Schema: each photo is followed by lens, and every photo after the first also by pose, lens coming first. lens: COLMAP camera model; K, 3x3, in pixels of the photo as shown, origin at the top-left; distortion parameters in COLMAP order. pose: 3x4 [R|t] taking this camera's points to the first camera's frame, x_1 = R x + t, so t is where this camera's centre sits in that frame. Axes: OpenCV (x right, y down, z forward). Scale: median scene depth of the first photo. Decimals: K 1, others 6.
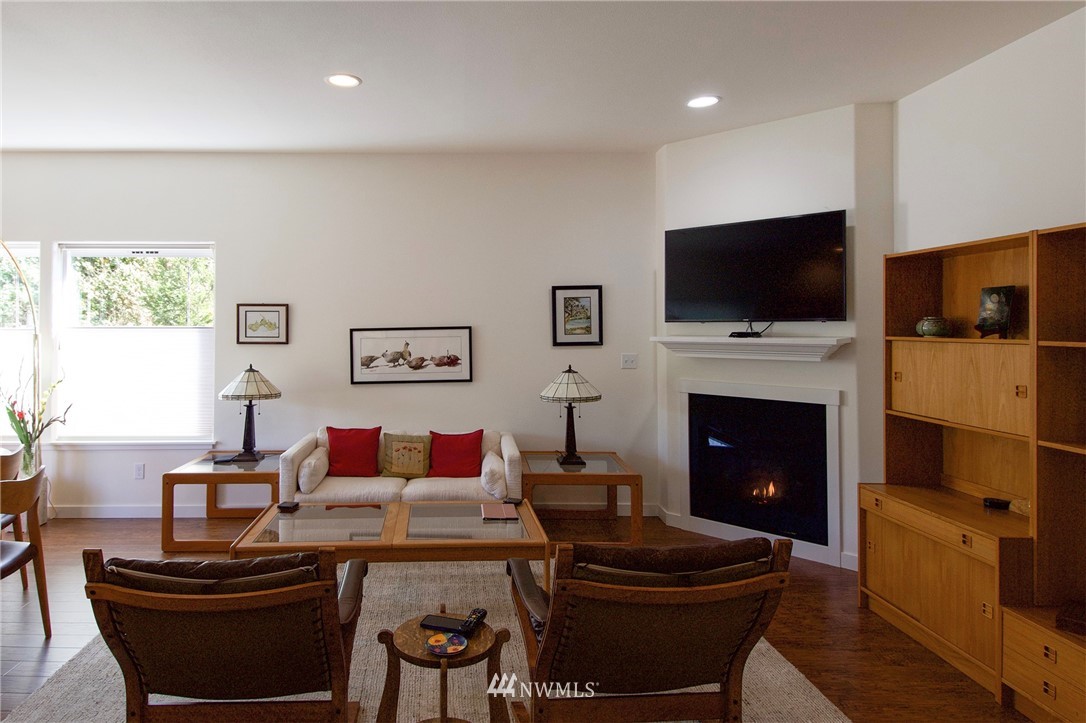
lens RADIAL K [[654.7, 0, 466.2], [0, 654.7, 315.5], [0, 0, 1]] dist [0.066552, -0.029776]
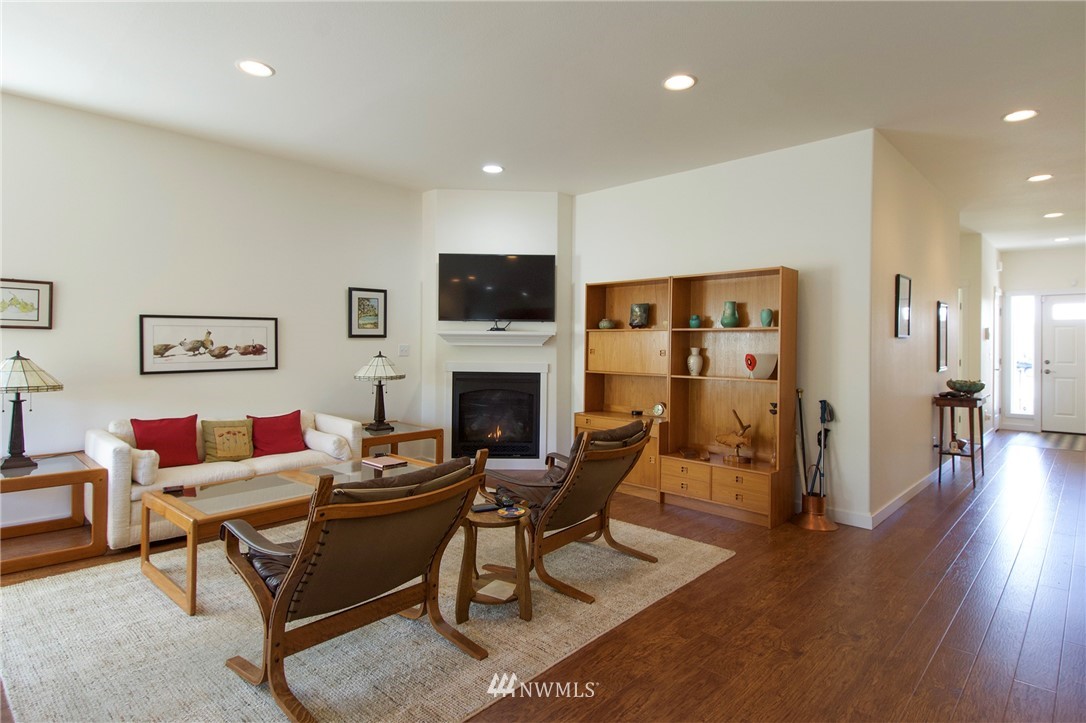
lens RADIAL K [[592.0, 0, 514.9], [0, 592.0, 344.2], [0, 0, 1]] dist [0.077336, -0.055434]
pose [[0.693237, 0.014268, 0.720569, -0.441819], [-0.023089, 0.999730, 0.002418, 0.049499], [-0.720340, -0.018313, 0.693379, 0.030926]]
